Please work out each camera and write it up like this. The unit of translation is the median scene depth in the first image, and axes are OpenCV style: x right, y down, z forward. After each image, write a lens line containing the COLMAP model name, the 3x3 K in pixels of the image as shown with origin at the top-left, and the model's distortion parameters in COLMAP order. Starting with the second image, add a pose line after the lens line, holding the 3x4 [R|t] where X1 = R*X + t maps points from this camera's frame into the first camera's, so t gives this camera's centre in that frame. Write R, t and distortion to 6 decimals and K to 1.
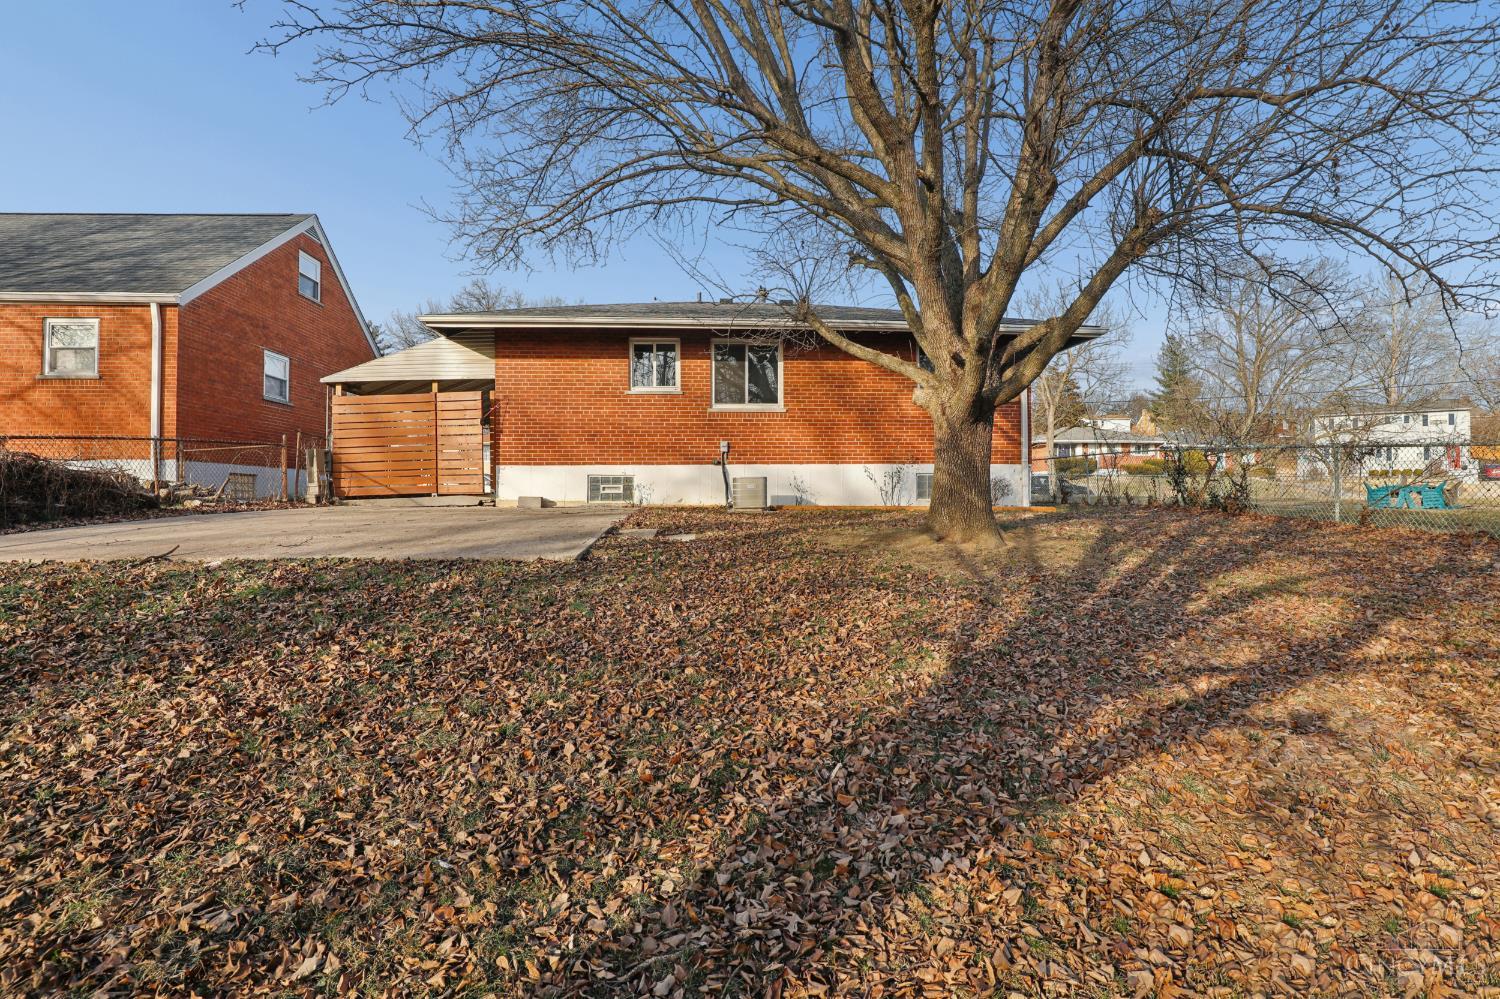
lens RADIAL K [[694.9, 0, 748.2], [0, 694.9, 490.9], [0, 0, 1]] dist [-0.029683, 0.005635]
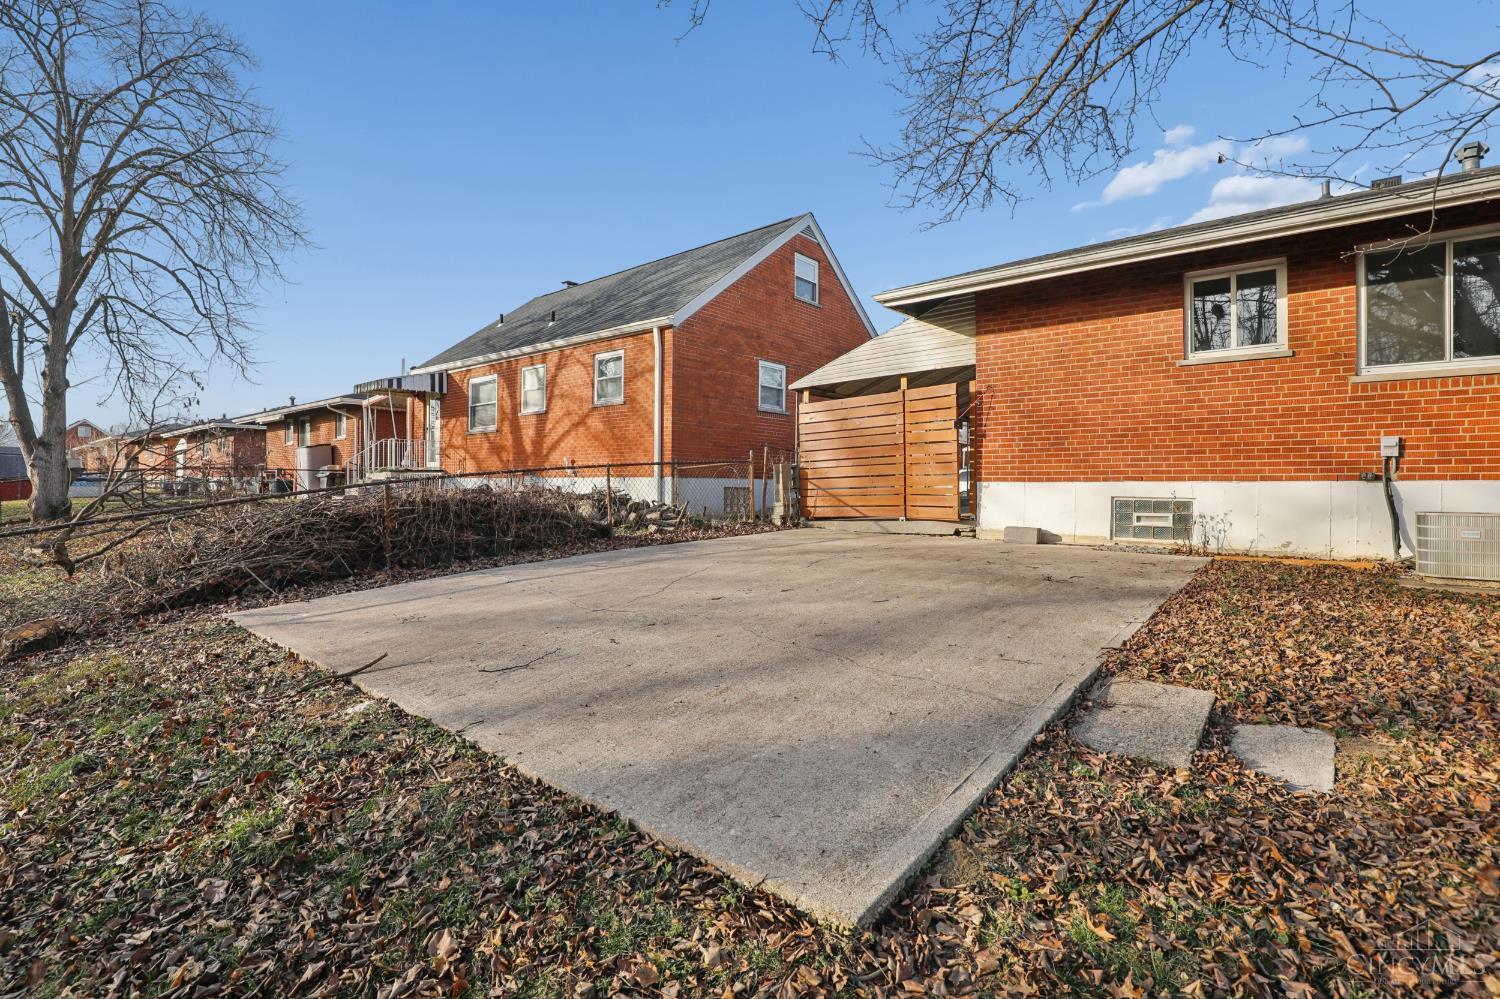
lens RADIAL K [[694.9, 0, 750.9], [0, 694.9, 485.4], [0, 0, 1]] dist [-0.029683, 0.005635]
pose [[0.720935, 0.006380, -0.692973, -0.027536], [-0.000315, 0.999961, 0.008879, -0.039534], [0.693003, -0.006182, 0.720909, 0.303678]]
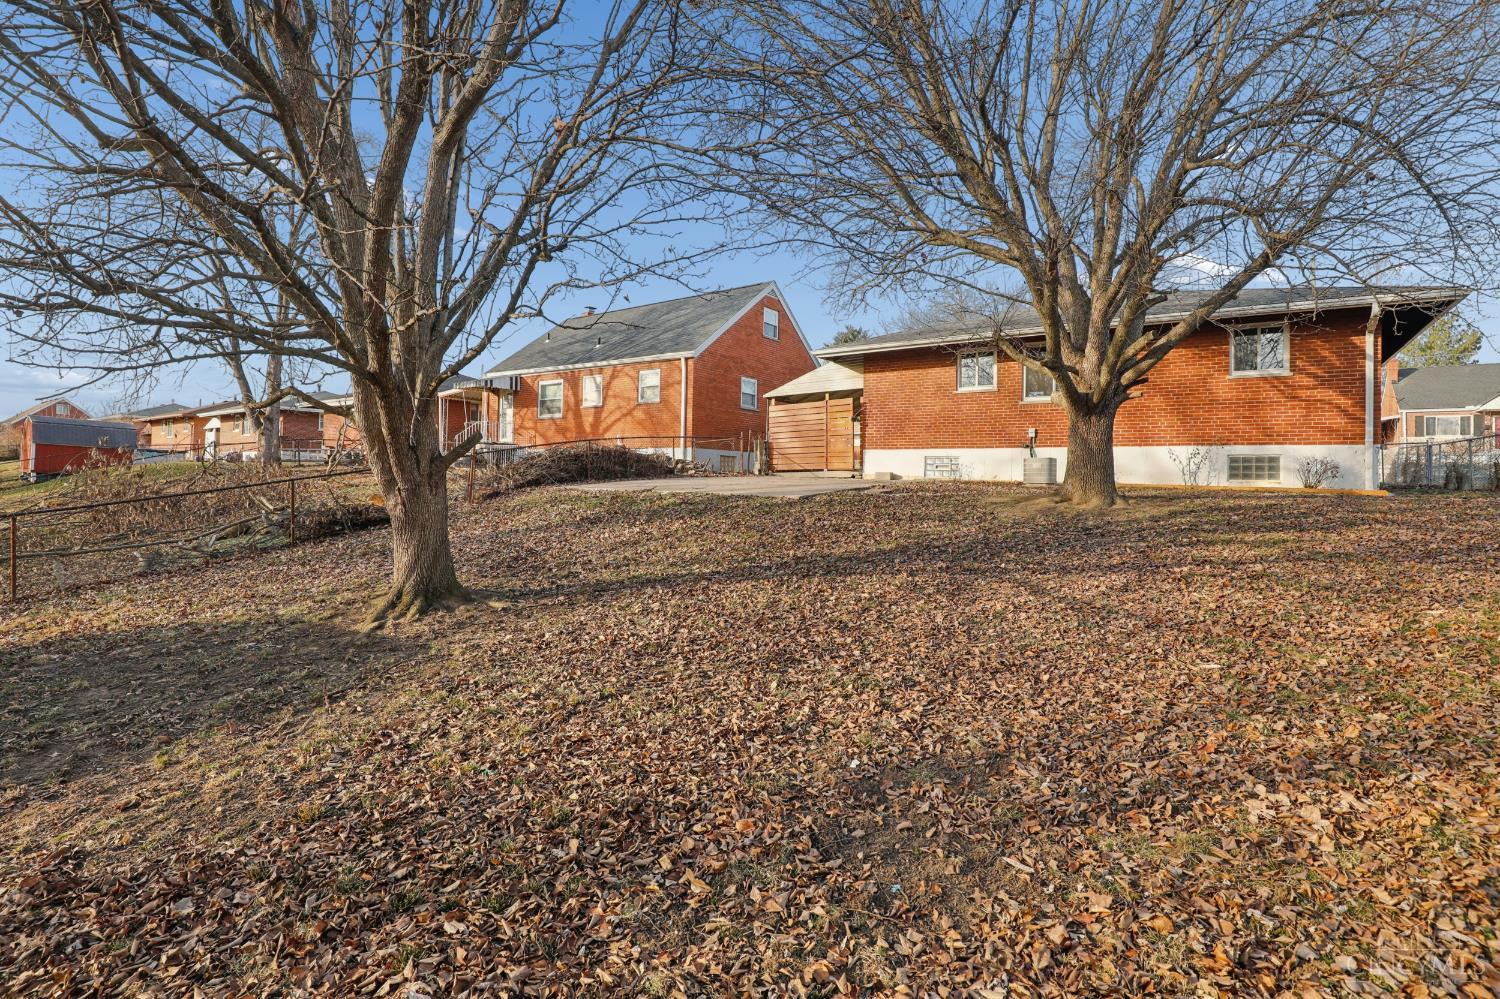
lens RADIAL K [[694.9, 0, 752.7], [0, 694.9, 486.6], [0, 0, 1]] dist [-0.029683, 0.005635]
pose [[0.775291, 0.025252, -0.631099, 0.358083], [-0.014347, 0.999647, 0.022373, 0.010257], [0.631441, -0.008292, 0.775379, -0.242422]]
